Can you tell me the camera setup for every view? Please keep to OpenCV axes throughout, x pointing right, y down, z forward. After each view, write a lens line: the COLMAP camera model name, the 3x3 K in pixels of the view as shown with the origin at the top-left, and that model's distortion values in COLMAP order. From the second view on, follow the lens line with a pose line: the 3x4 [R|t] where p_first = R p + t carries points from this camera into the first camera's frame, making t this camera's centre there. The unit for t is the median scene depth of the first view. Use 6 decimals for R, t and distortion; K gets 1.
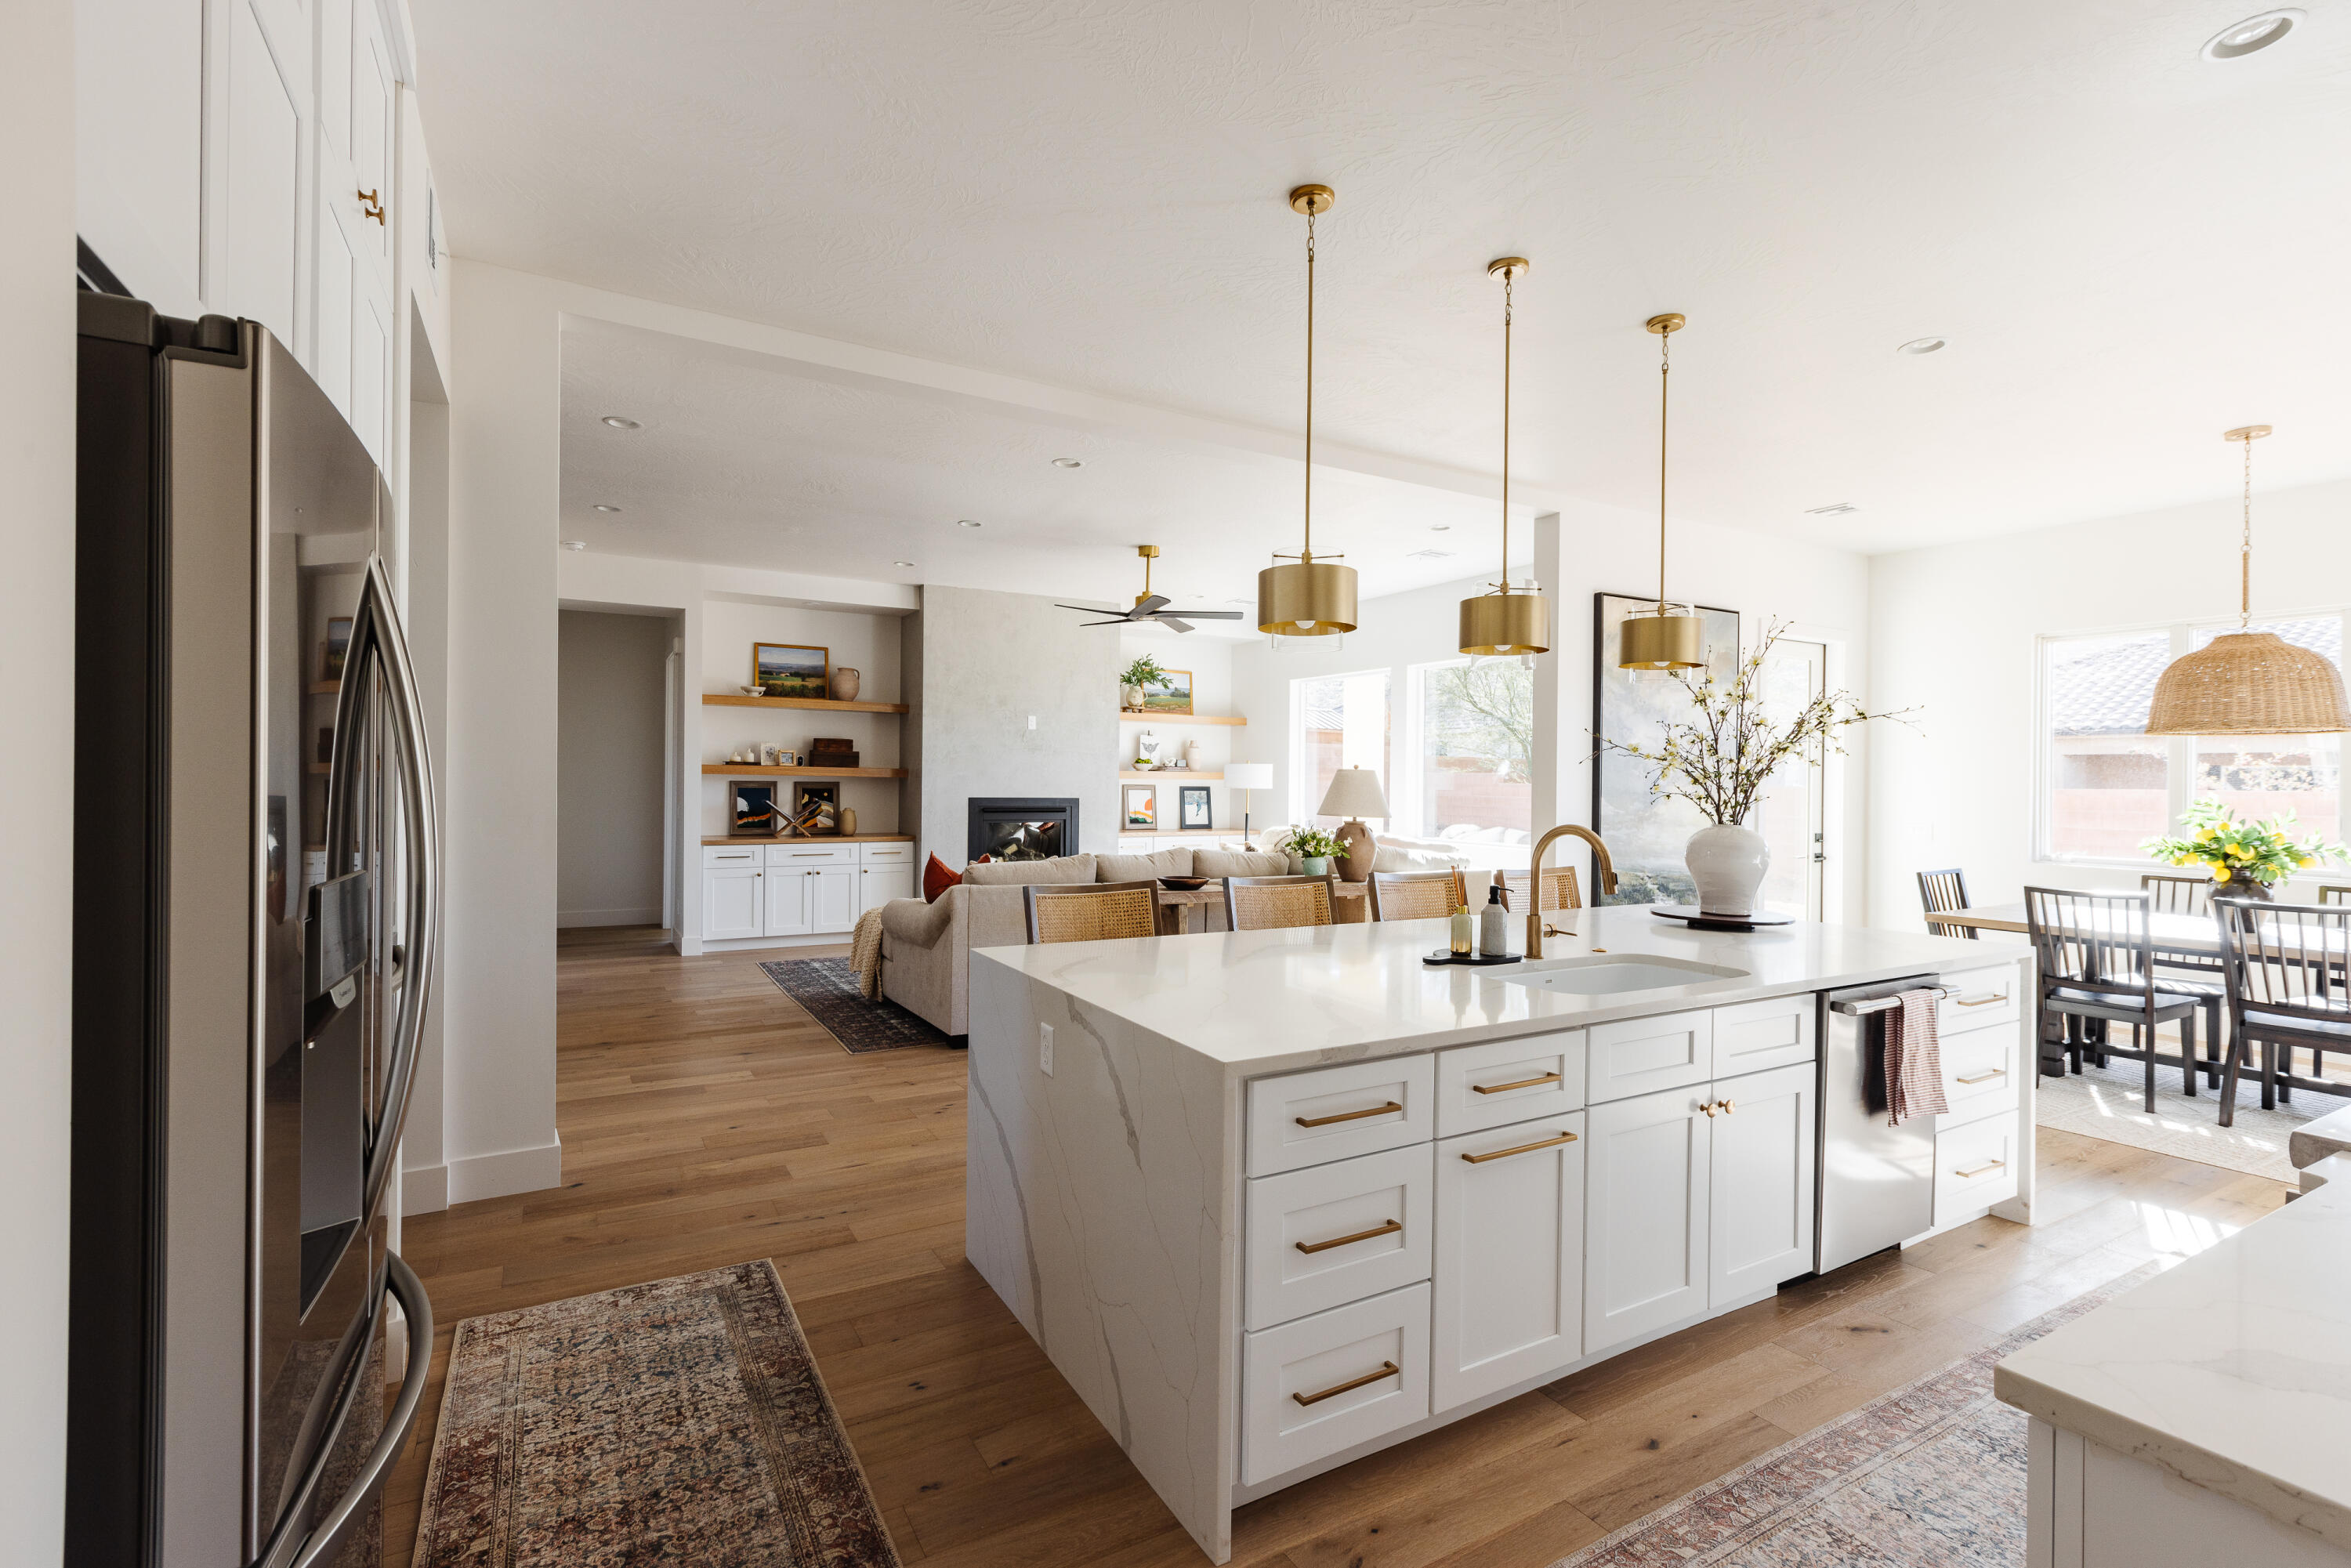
lens RADIAL K [[1069.2, 0, 1175.5], [0, 1069.2, 784.0], [0, 0, 1]] dist [0.002099, 0.000669]
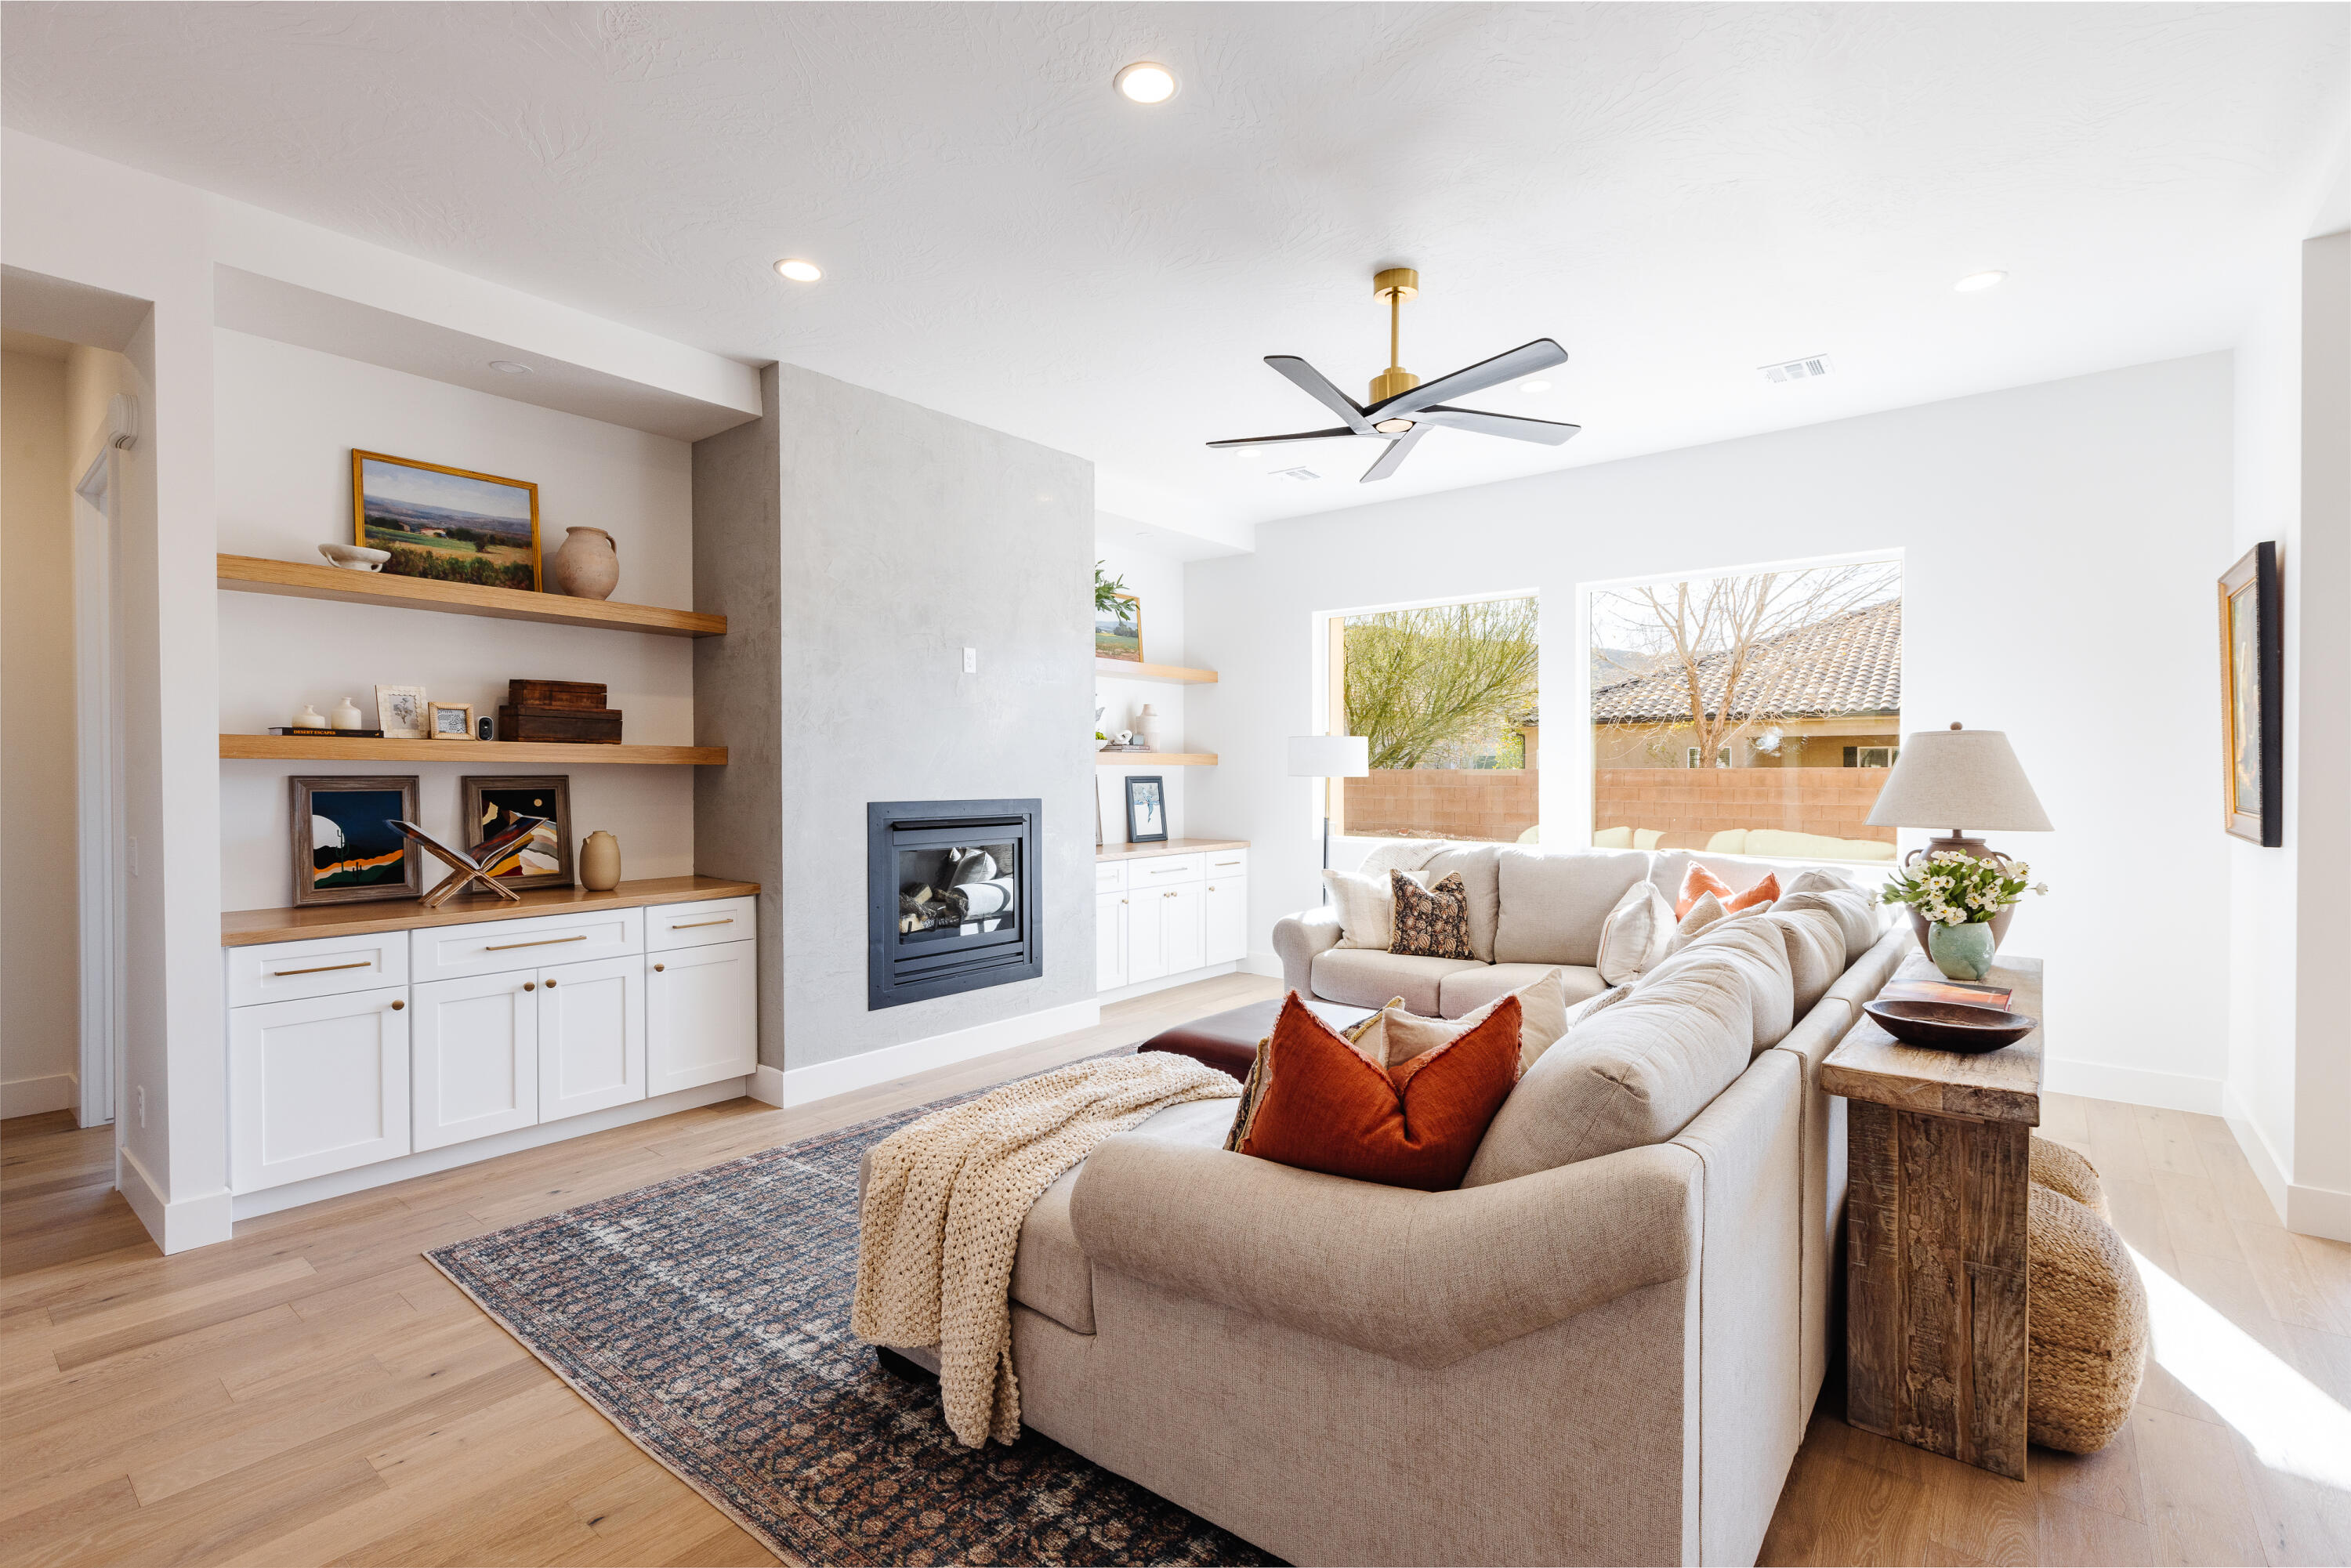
lens RADIAL K [[1057.5, 0, 1175.5], [0, 1057.5, 784.0], [0, 0, 1]] dist [-0.000104, 0.000091]
pose [[0.930678, -0.016299, 0.365477, -0.240677], [0.013440, 0.999856, 0.010365, 0.000608], [-0.365593, -0.004734, 0.930763, 0.482376]]
